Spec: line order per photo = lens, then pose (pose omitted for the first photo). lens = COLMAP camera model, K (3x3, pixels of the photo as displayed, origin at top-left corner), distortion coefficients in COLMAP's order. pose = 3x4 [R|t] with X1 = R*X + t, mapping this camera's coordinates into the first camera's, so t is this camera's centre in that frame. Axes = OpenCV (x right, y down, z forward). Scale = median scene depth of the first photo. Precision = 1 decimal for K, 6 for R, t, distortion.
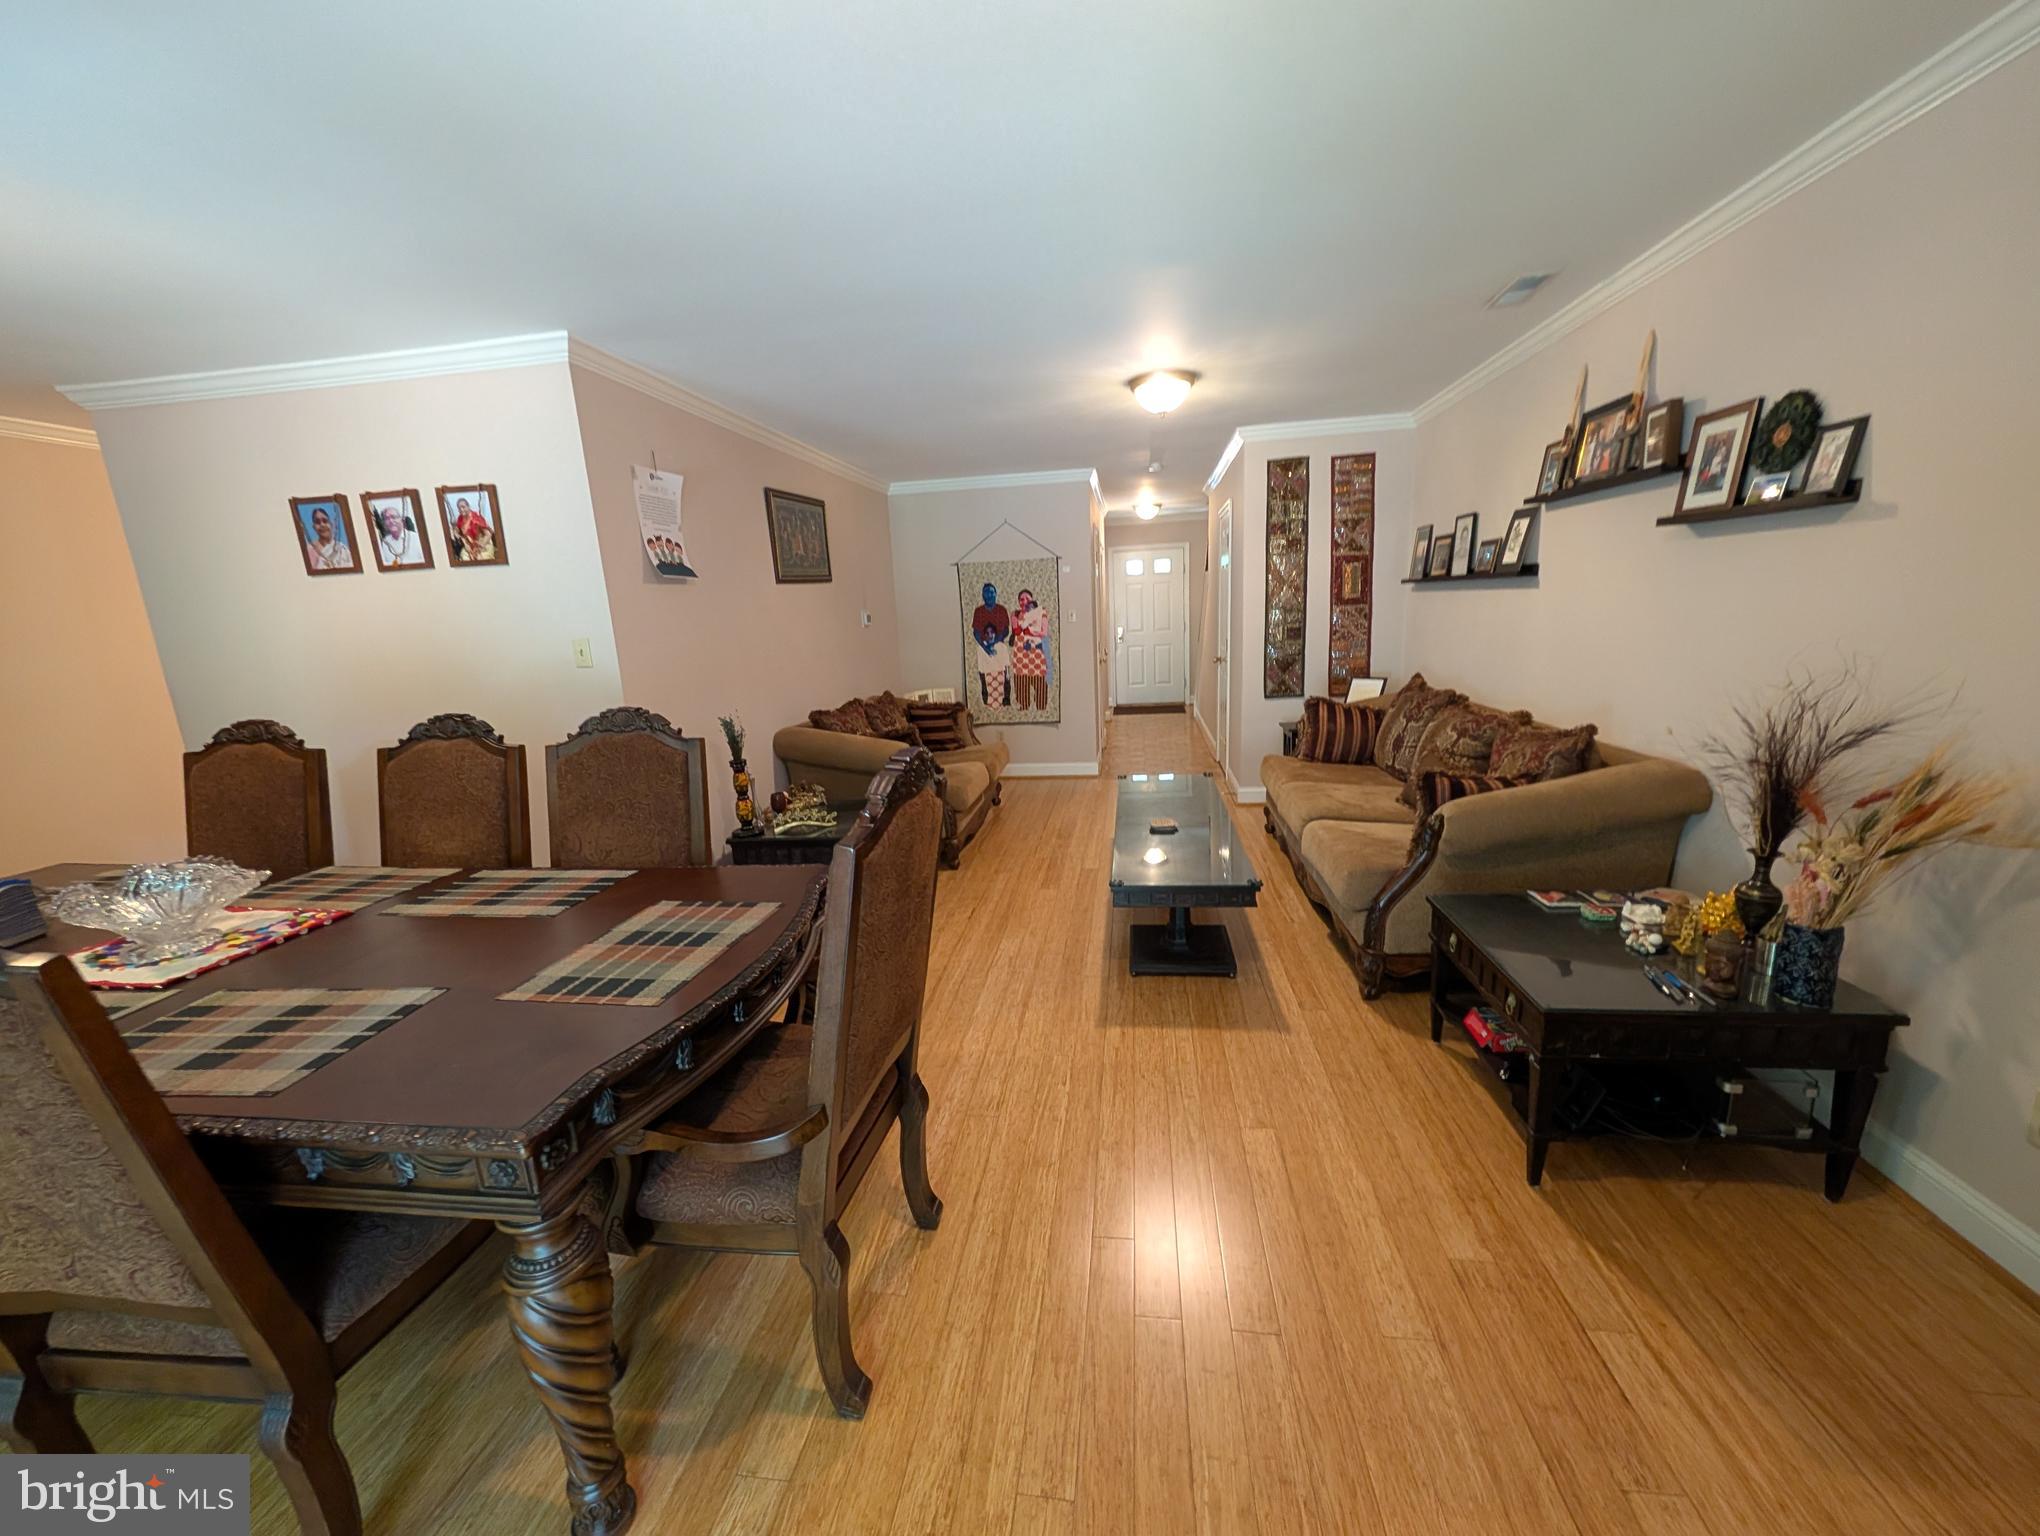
lens RADIAL K [[785.9, 0, 1022.1], [0, 785.9, 773.2], [0, 0, 1]] dist [0.001021, -0.000114]
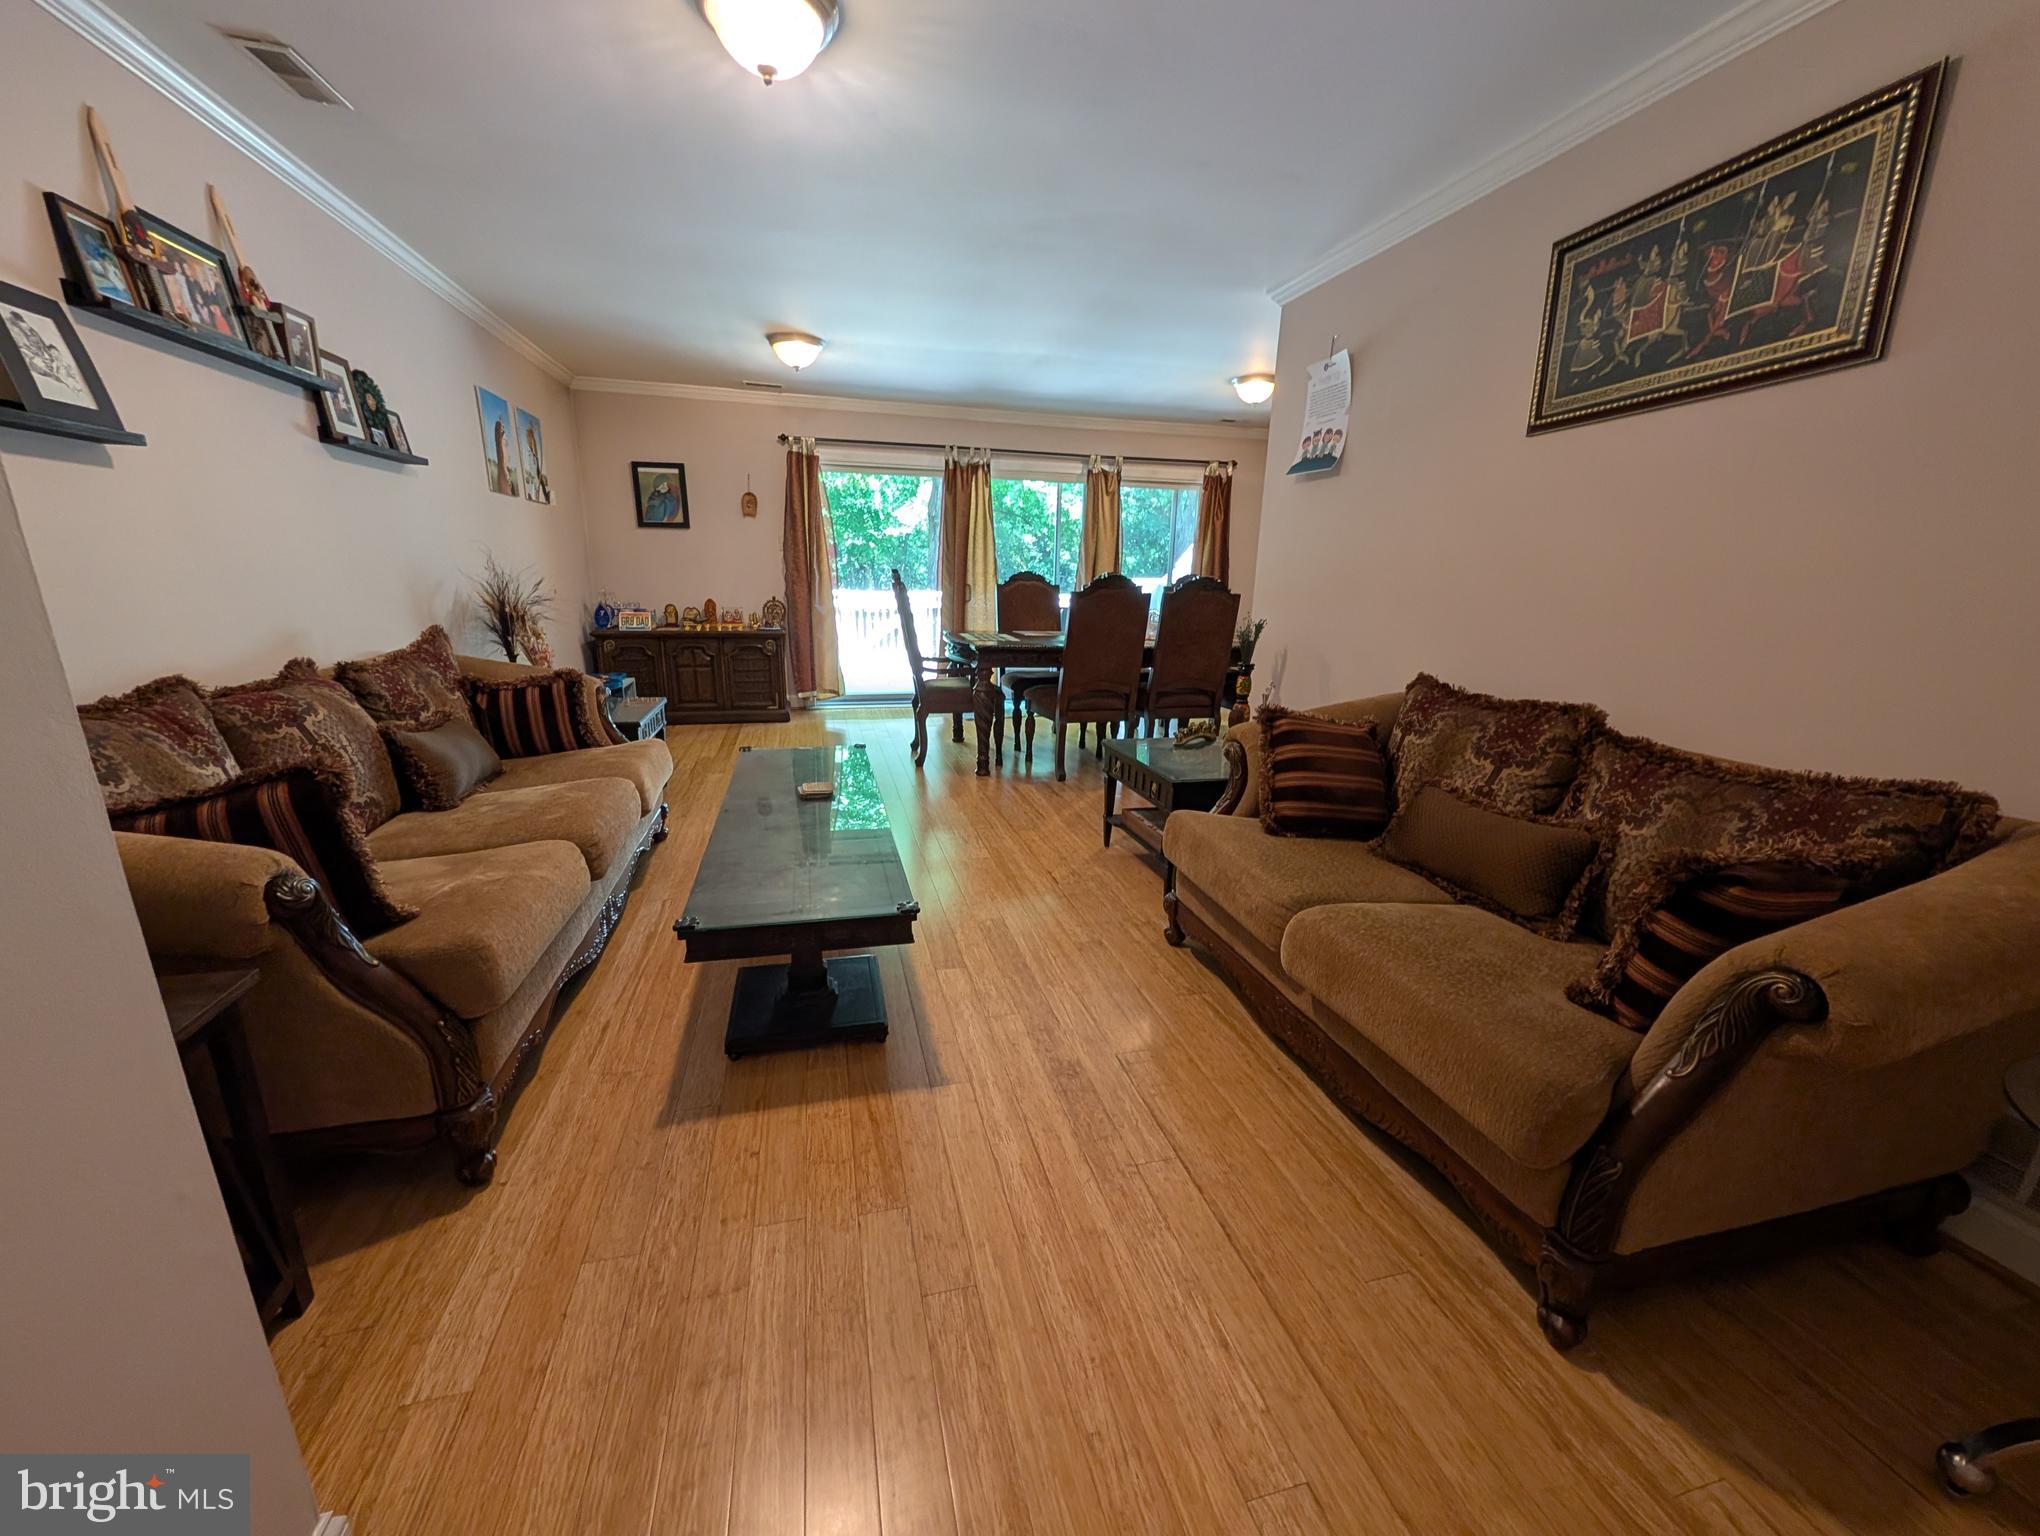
lens RADIAL K [[785.9, 0, 1022.1], [0, 785.9, 773.2], [0, 0, 1]] dist [0.001021, -0.000114]
pose [[-0.921613, 0.124969, -0.367441, 0.212731], [-0.057834, 0.891951, 0.448417, -0.241269], [0.383777, 0.434518, -0.814806, 1.317589]]
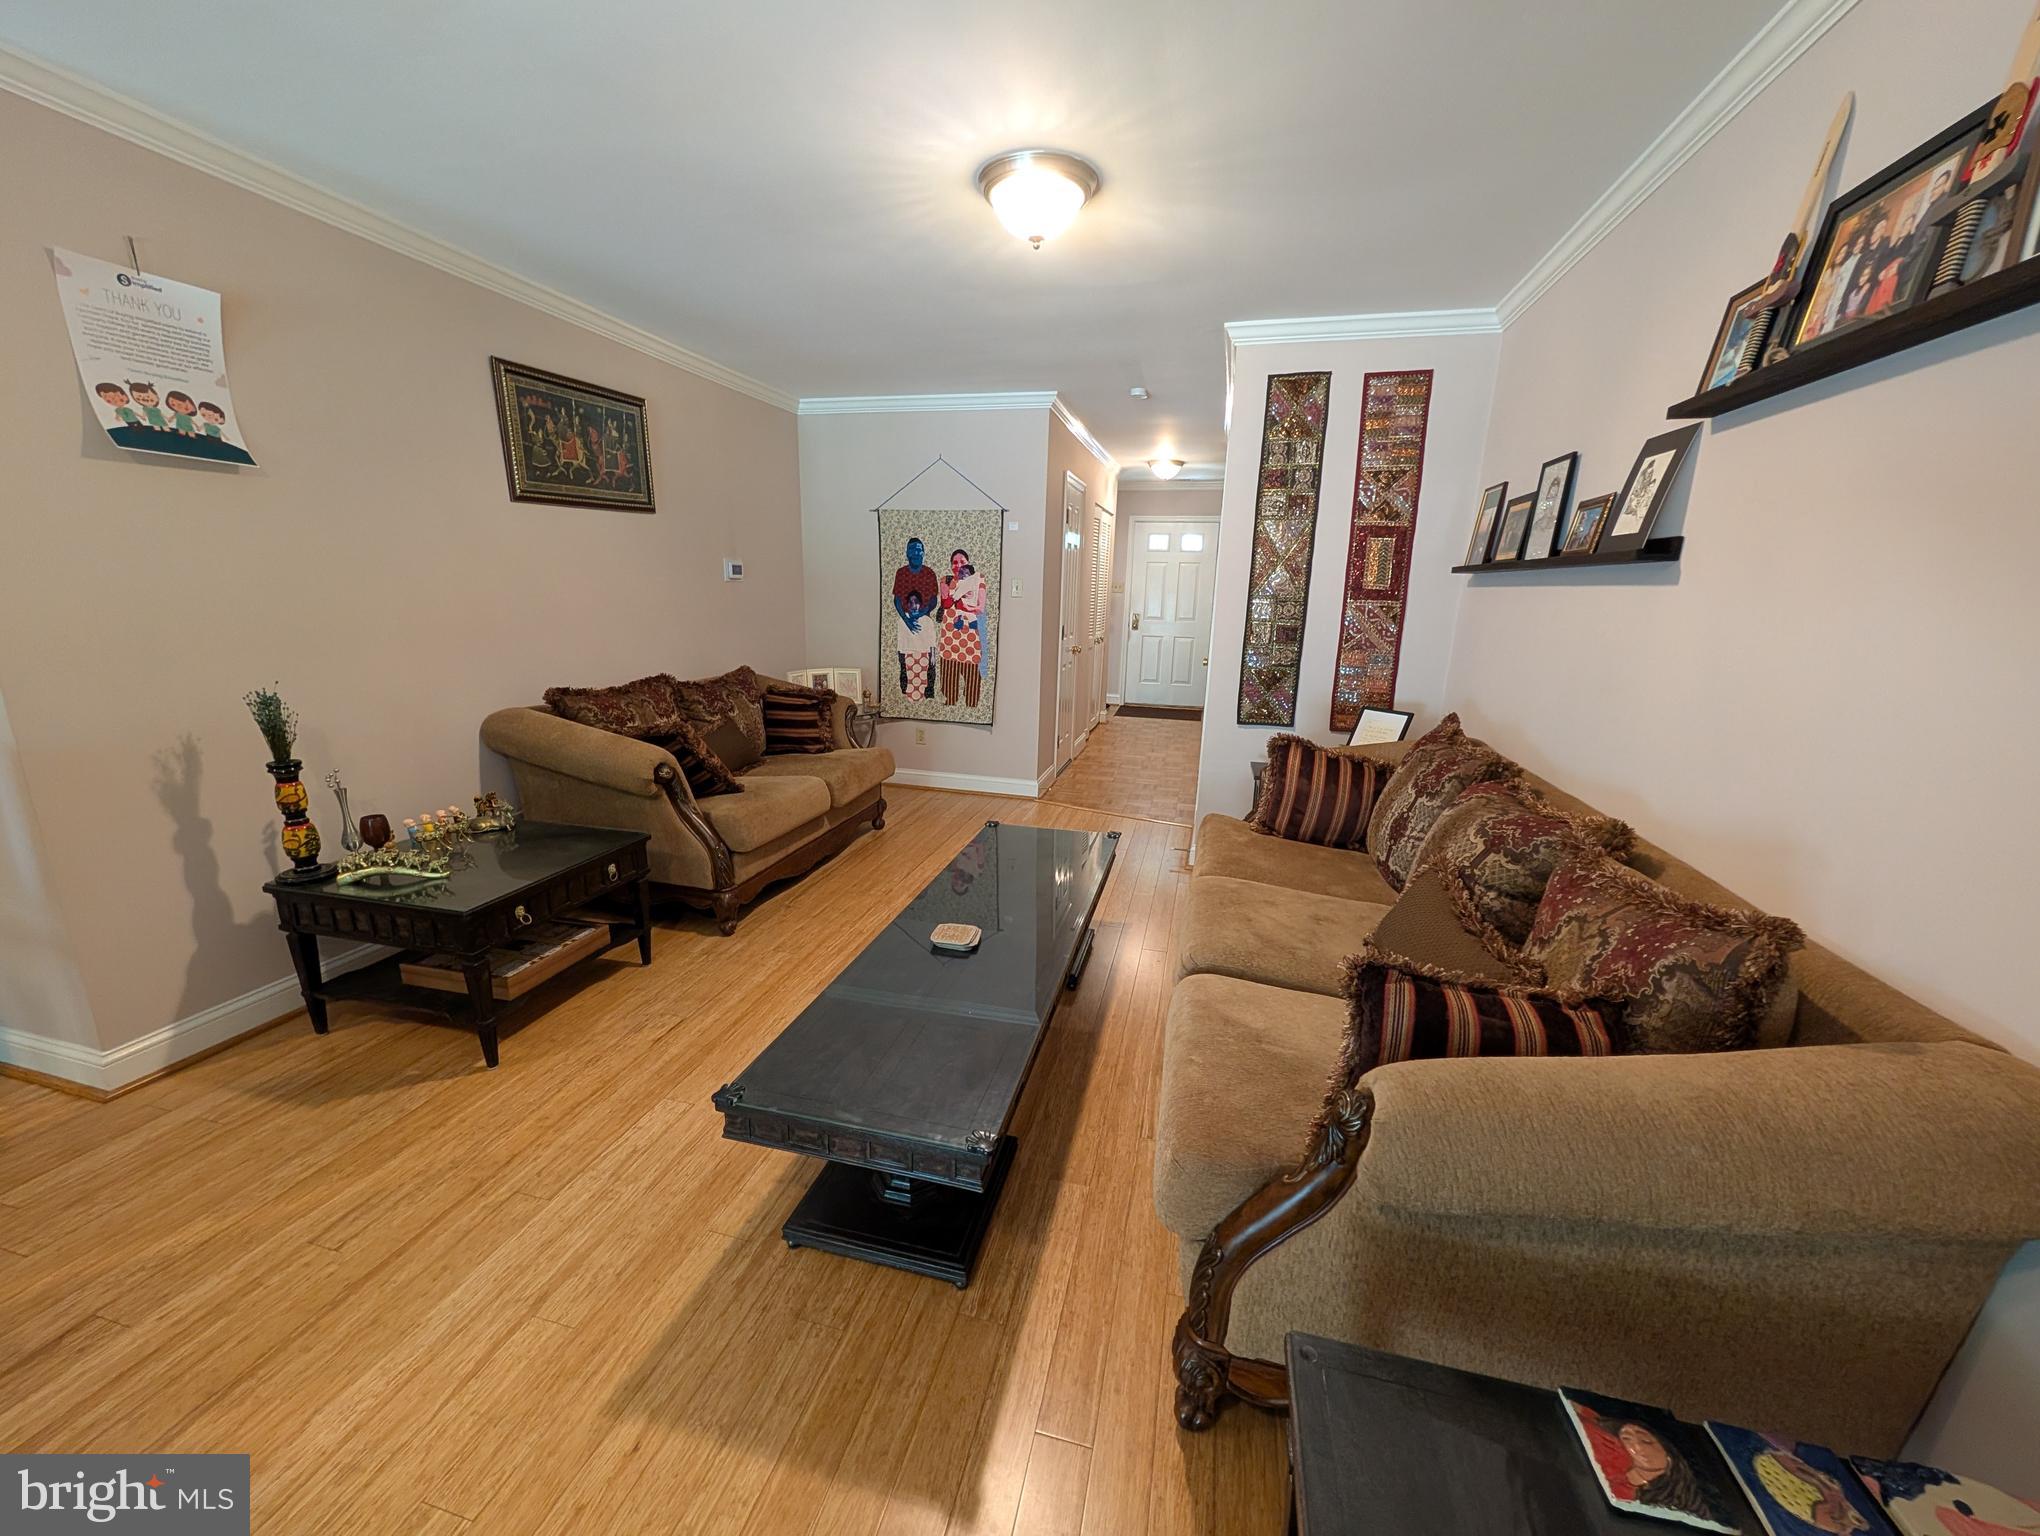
lens RADIAL K [[785.9, 0, 1022.1], [0, 785.9, 773.2], [0, 0, 1]] dist [0.001021, -0.000114]
pose [[0.991582, 0.097899, -0.084736, 0.205566], [-0.095582, 0.994939, 0.030991, -0.062215], [0.087341, -0.022631, 0.995921, 0.320354]]
